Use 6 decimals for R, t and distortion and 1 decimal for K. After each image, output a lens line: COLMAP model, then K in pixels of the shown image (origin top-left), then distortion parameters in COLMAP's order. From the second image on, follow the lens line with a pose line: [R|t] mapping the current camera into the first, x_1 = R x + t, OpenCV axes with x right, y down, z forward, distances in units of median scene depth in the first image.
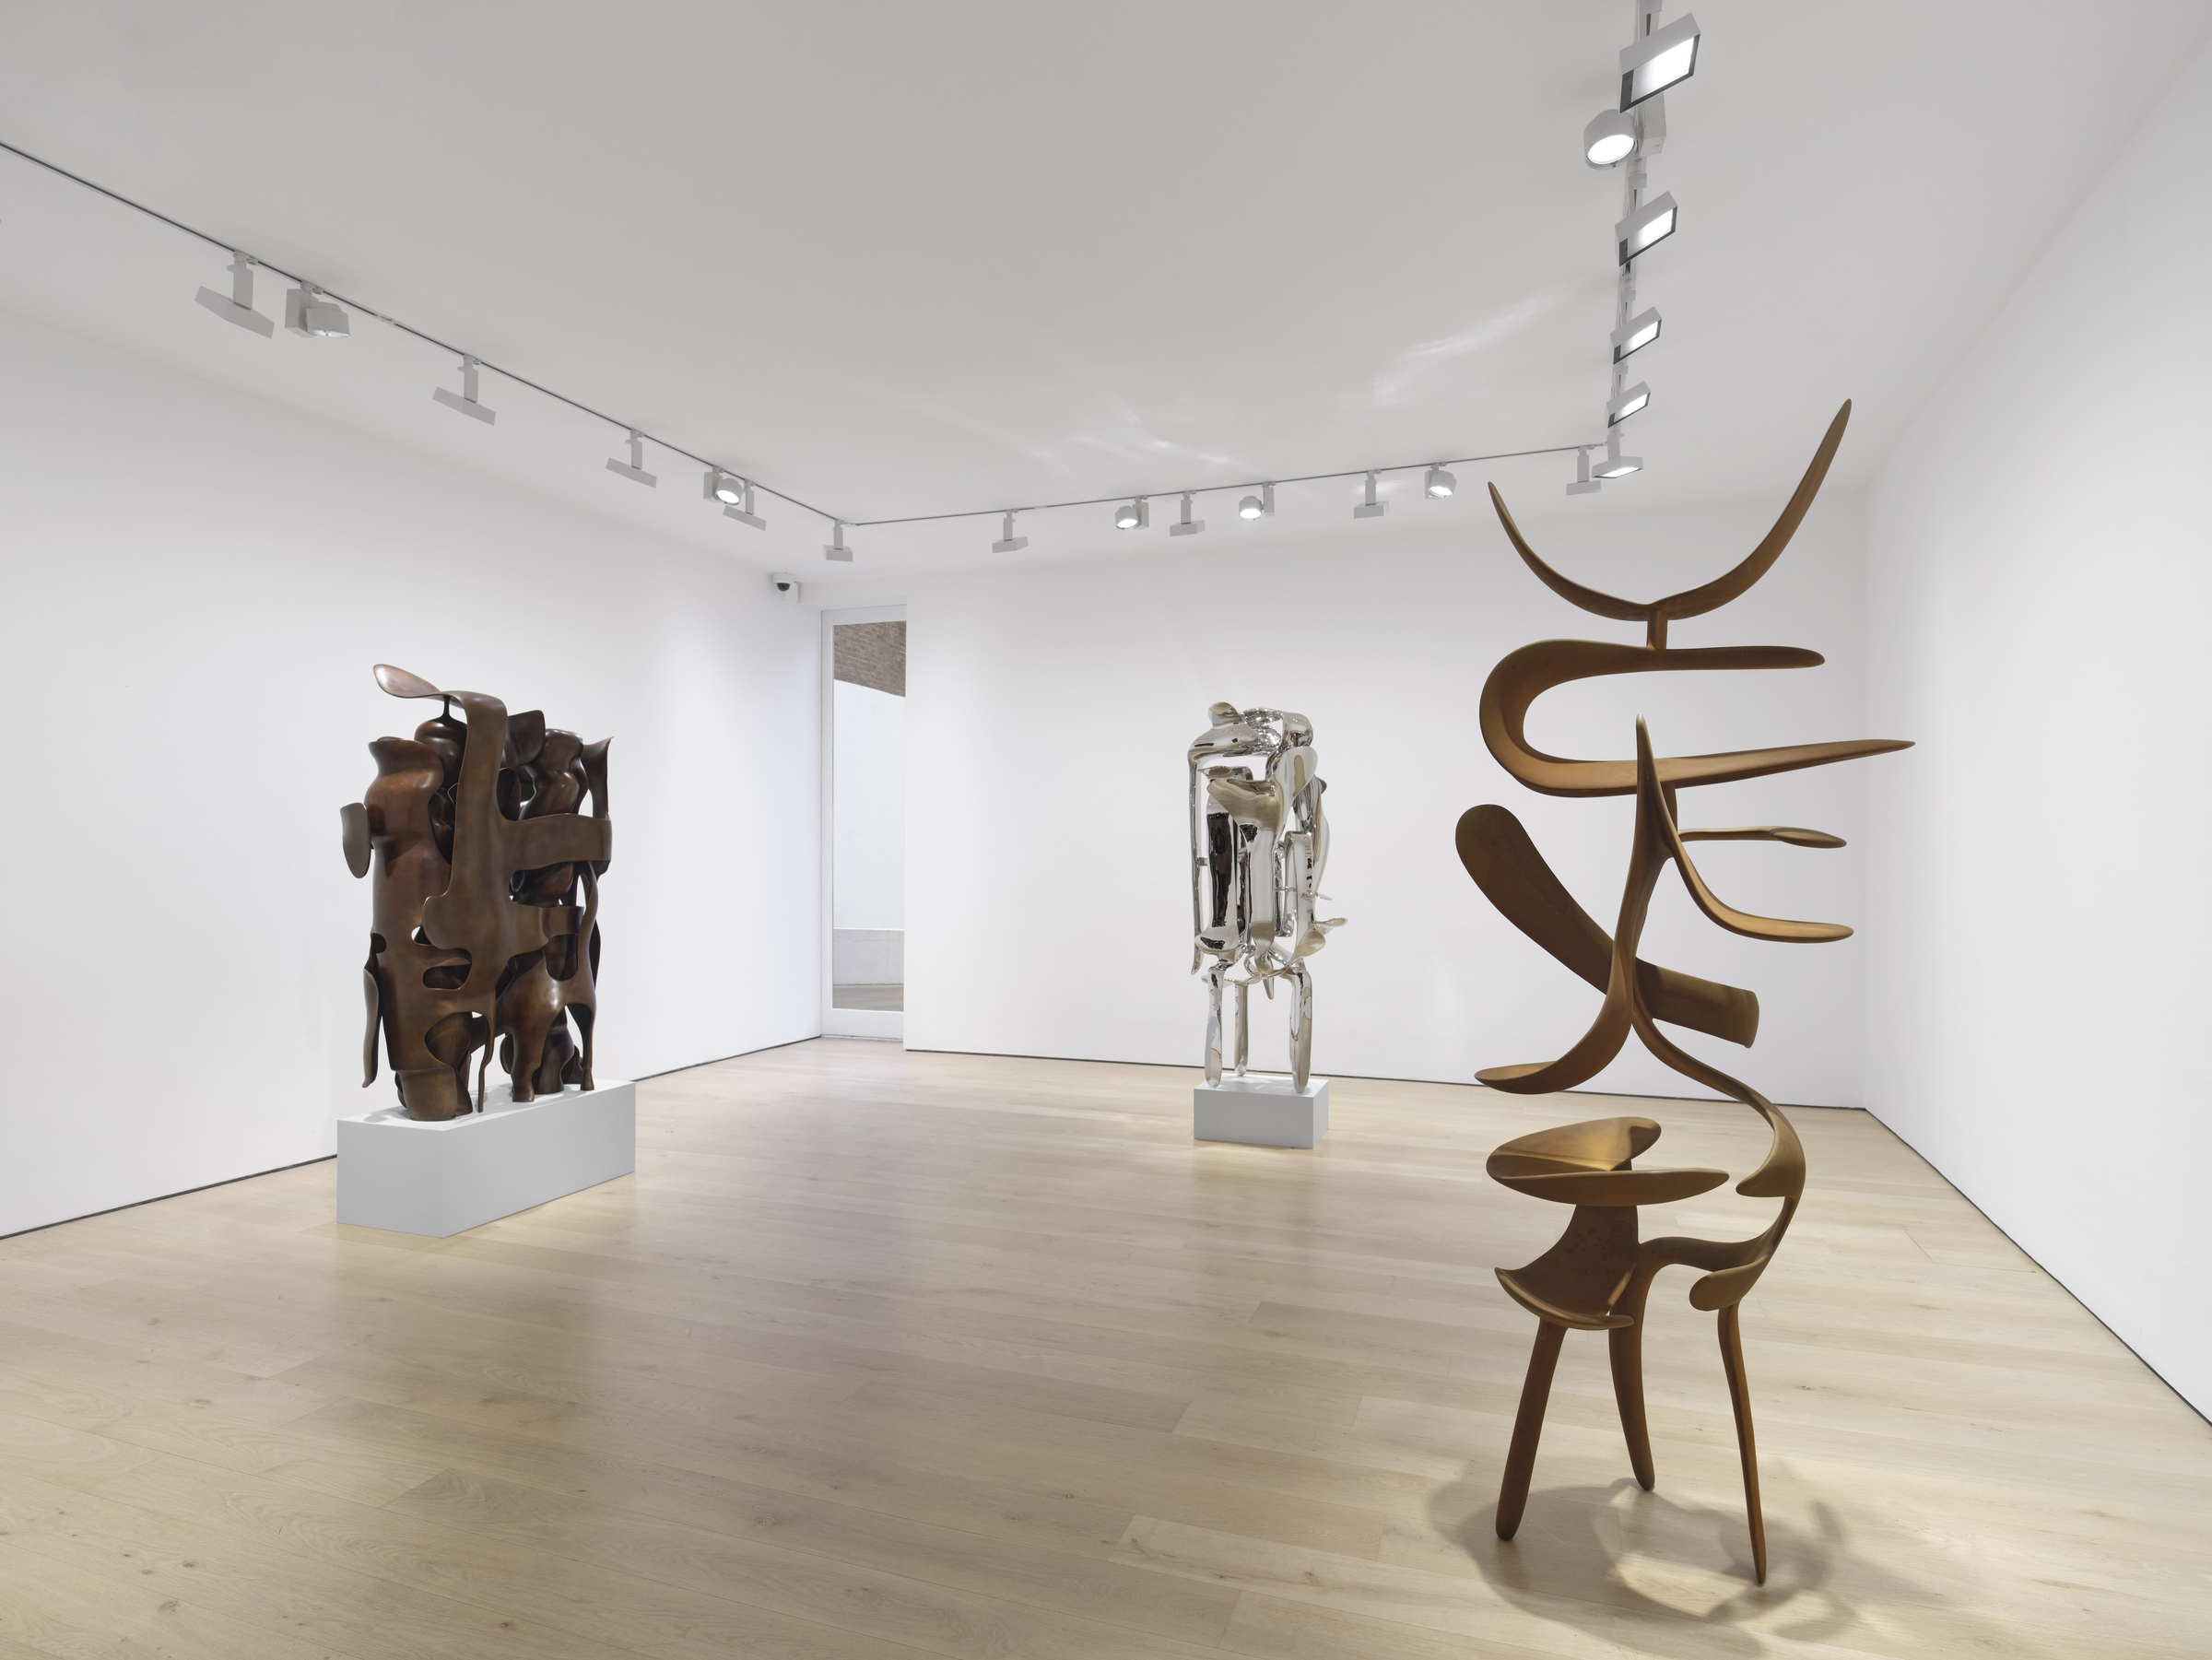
lens RADIAL K [[1186.5, 0, 1106.0], [0, 1186.5, 830.0], [0, 0, 1]] dist [-0.003481, -0.003349]
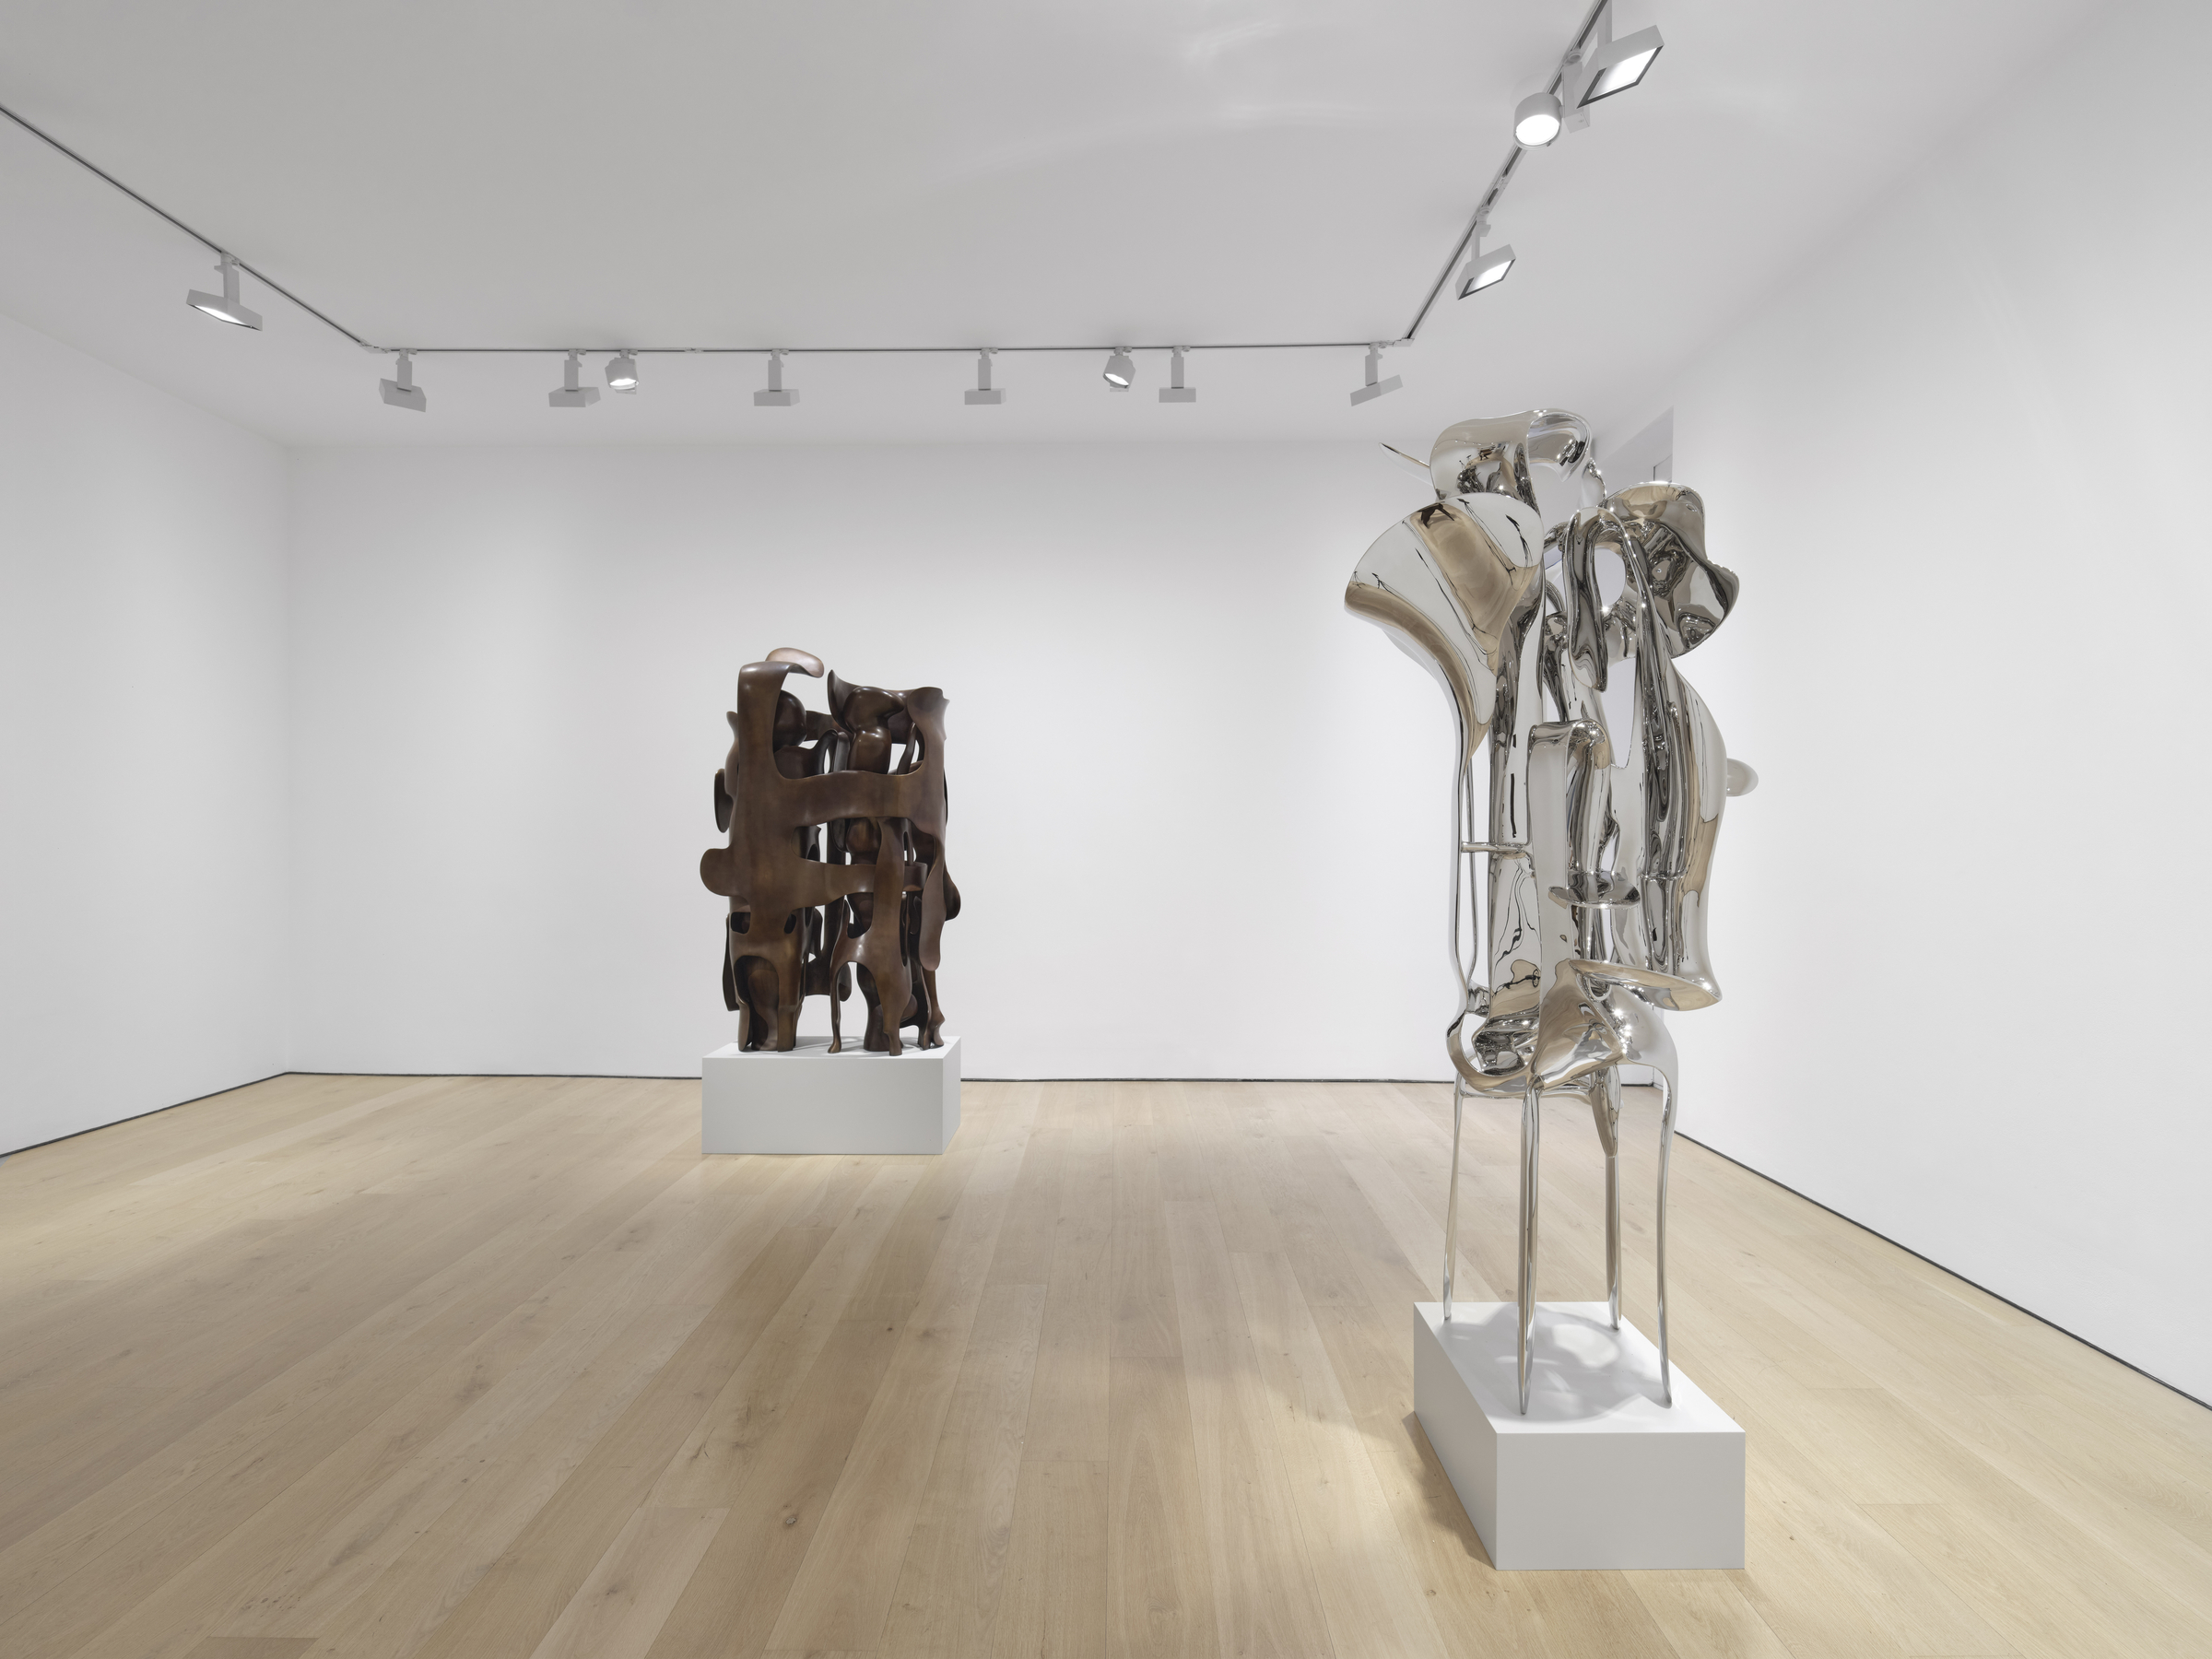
lens RADIAL K [[1186.5, 0, 1106.0], [0, 1186.5, 829.5], [0, 0, 1]] dist [-0.003481, -0.003349]
pose [[0.339605, -0.002078, -0.940566, 0.574786], [0.016684, 0.999854, 0.003815, 0.037844], [0.940420, -0.016988, 0.339590, 0.905921]]
